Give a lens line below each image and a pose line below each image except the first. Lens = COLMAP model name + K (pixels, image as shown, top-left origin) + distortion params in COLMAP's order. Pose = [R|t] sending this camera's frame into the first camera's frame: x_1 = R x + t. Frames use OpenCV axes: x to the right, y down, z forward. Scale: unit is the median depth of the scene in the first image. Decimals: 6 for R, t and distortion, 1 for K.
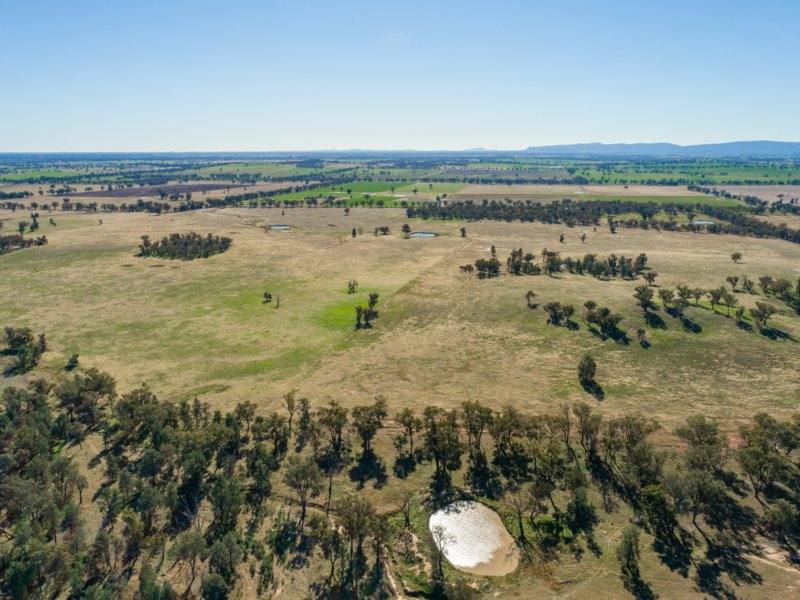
lens RADIAL K [[610.4, 0, 400.0], [0, 610.4, 300.0], [0, 0, 1]] dist [-0.007807, 0.016131]
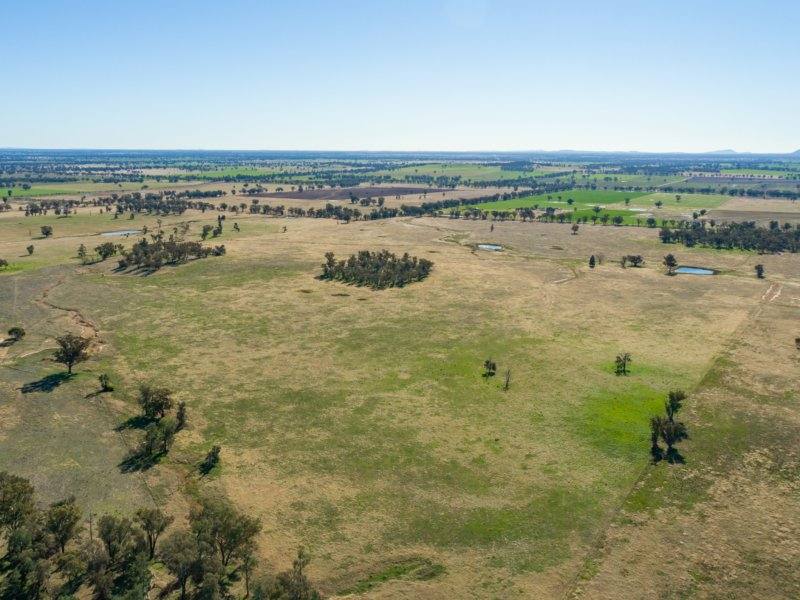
lens RADIAL K [[610.4, 0, 400.0], [0, 610.4, 300.0], [0, 0, 1]] dist [-0.007807, 0.016131]
pose [[0.957994, 0.077765, -0.276042, -0.074896], [-0.078143, 0.996895, 0.009644, -0.043511], [0.275935, 0.012332, 0.961097, 0.185225]]
